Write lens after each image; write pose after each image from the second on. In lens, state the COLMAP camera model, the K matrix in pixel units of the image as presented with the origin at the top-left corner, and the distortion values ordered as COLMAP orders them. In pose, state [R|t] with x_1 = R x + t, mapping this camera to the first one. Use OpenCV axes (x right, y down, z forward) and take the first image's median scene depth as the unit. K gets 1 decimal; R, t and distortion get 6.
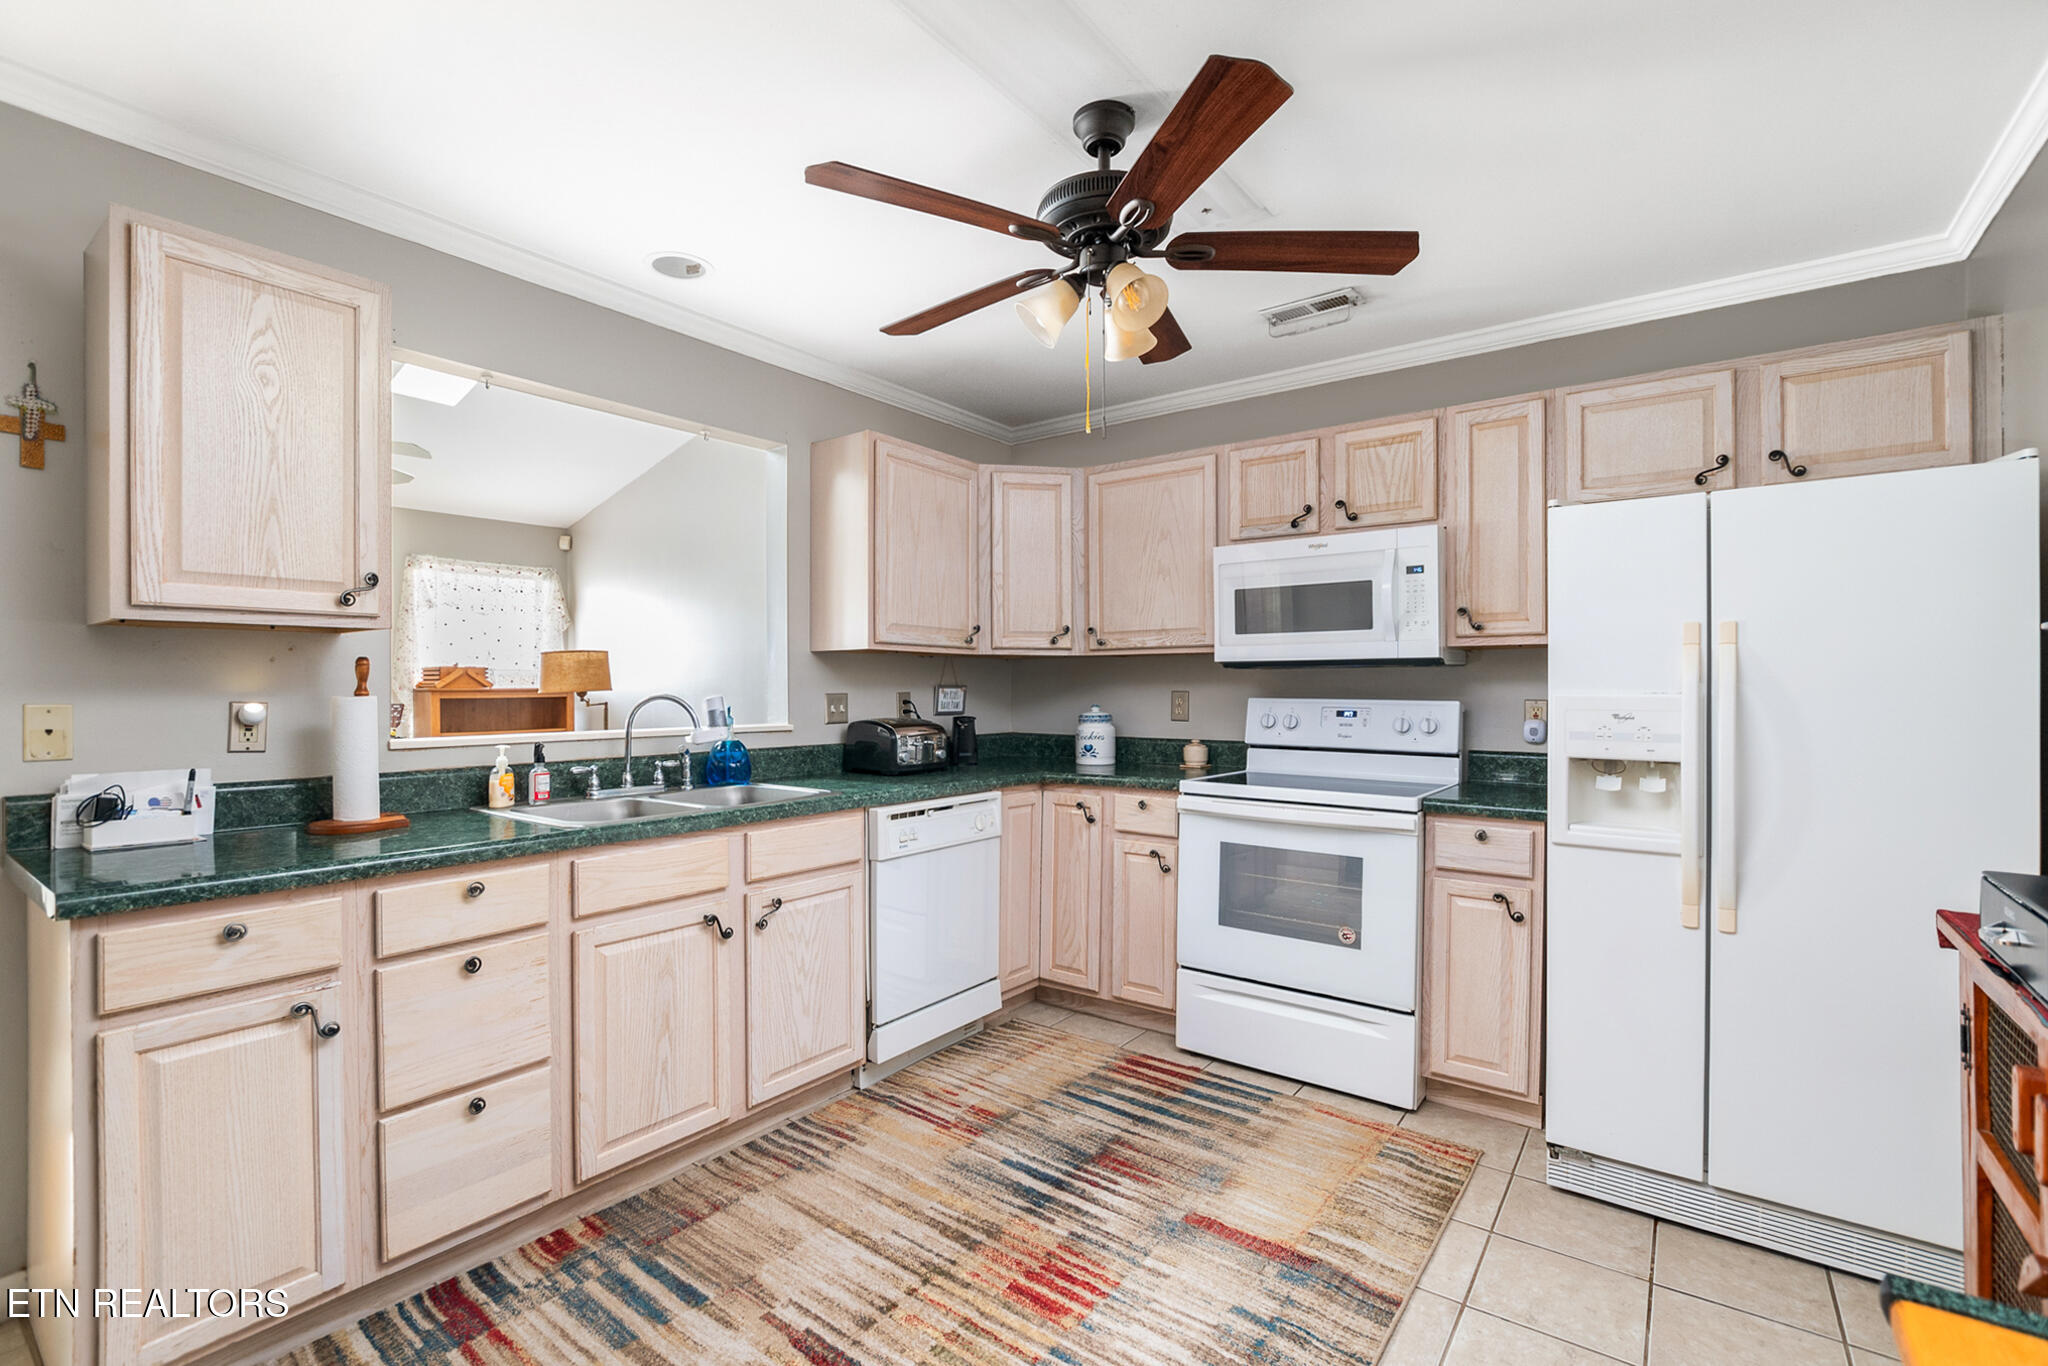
lens RADIAL K [[908.4, 0, 1004.1], [0, 908.4, 690.0], [0, 0, 1]] dist [-0.014804, -0.000088]
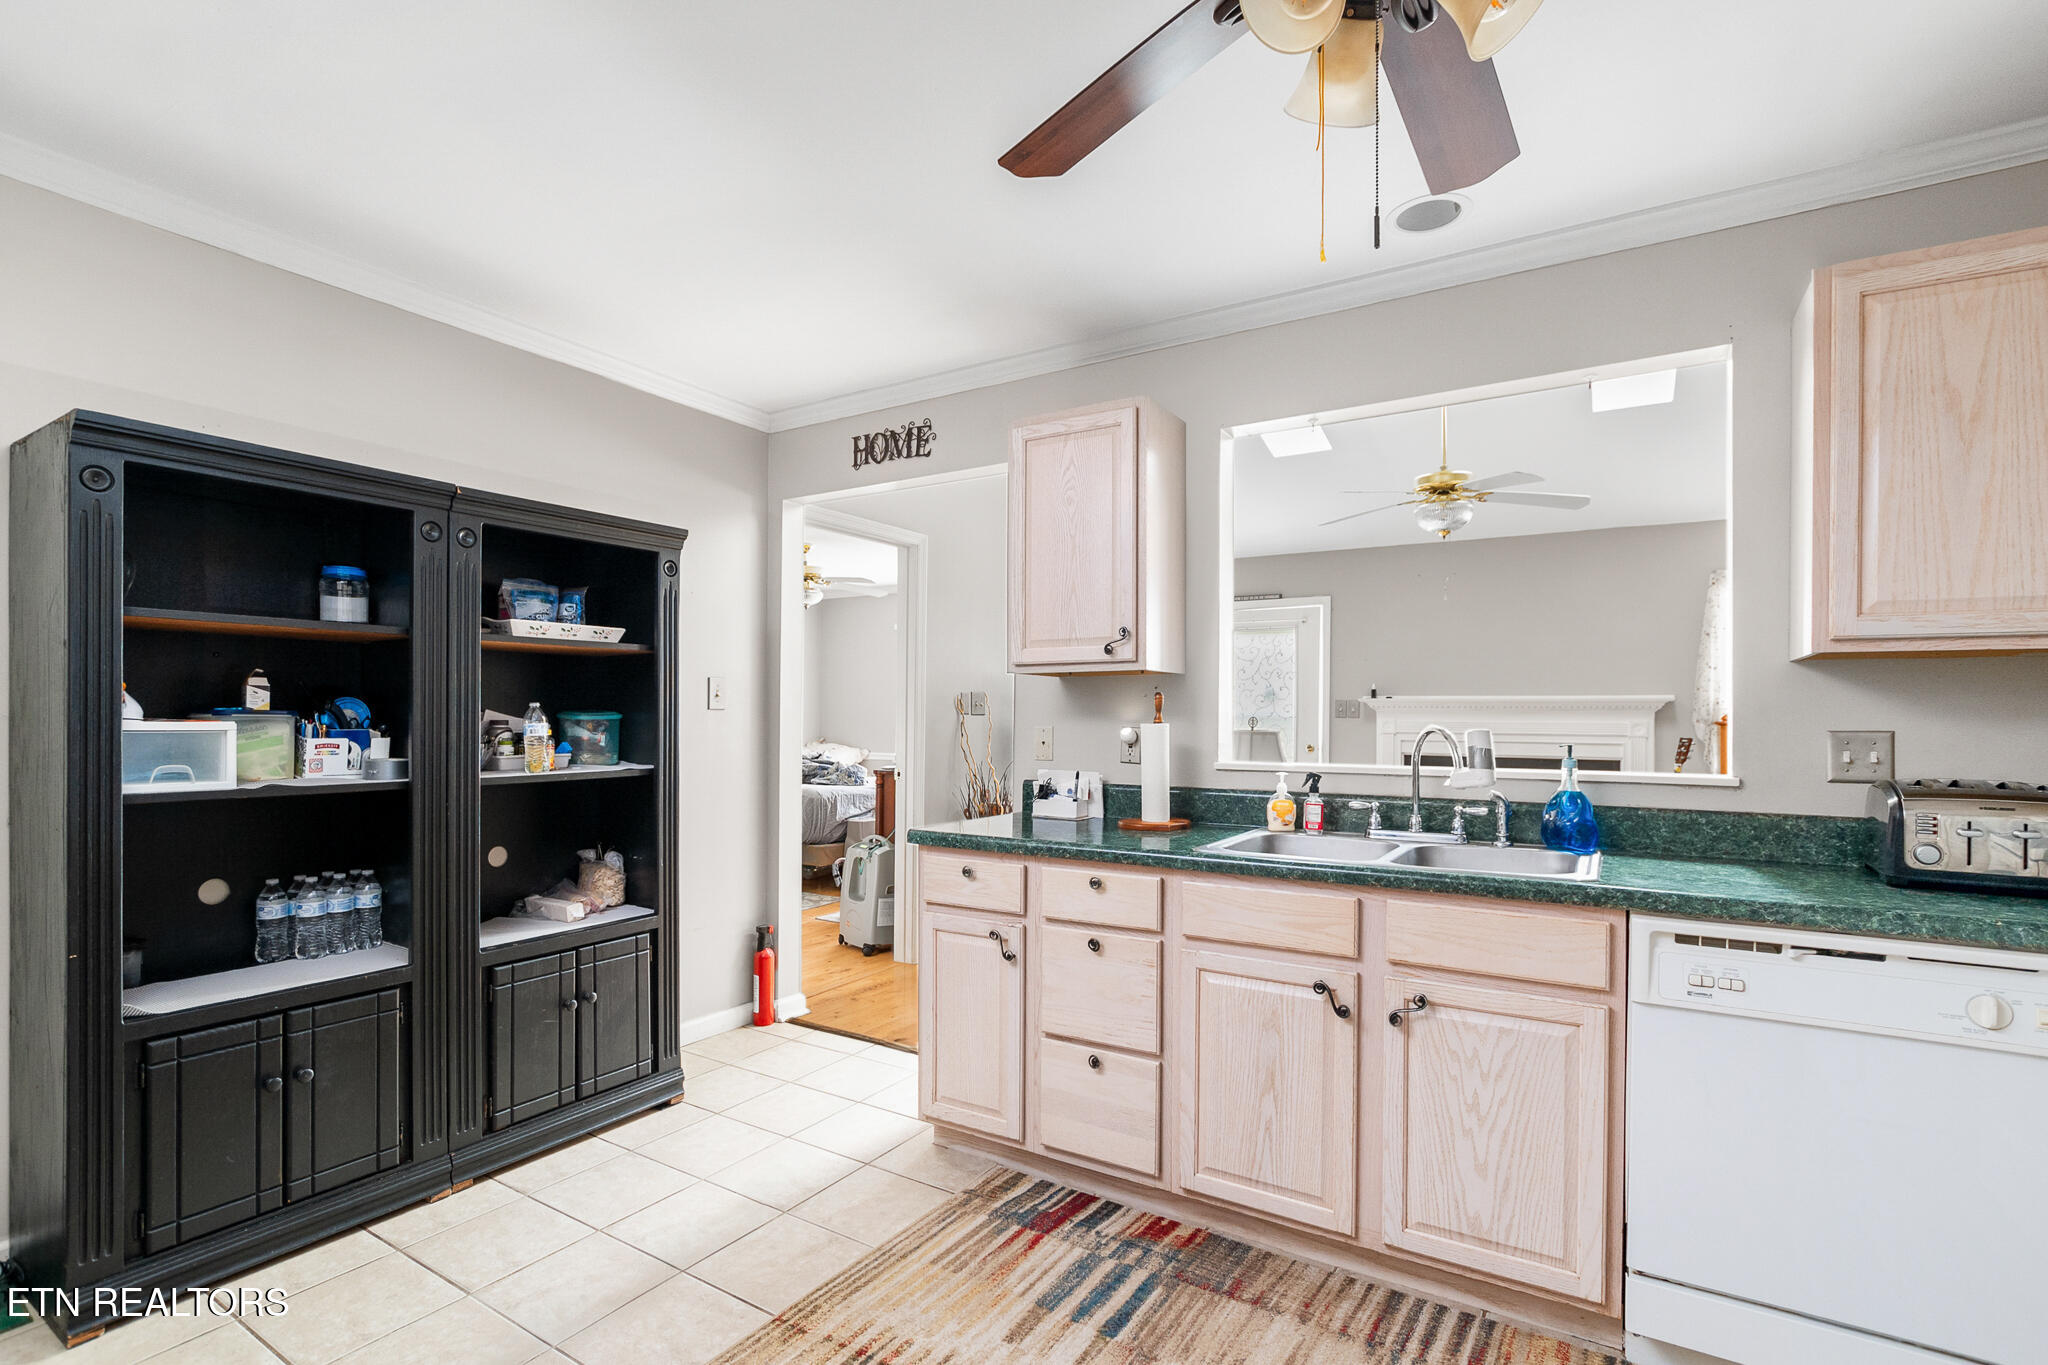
lens RADIAL K [[956.2, 0, 1052.1], [0, 956.2, 718.4], [0, 0, 1]] dist [-0.016105, -0.000902]
pose [[0.102786, 0.001893, -0.994702, 0.453271], [-0.008491, 0.999963, 0.001026, -0.000209], [0.994667, 0.008341, 0.102798, 0.537303]]
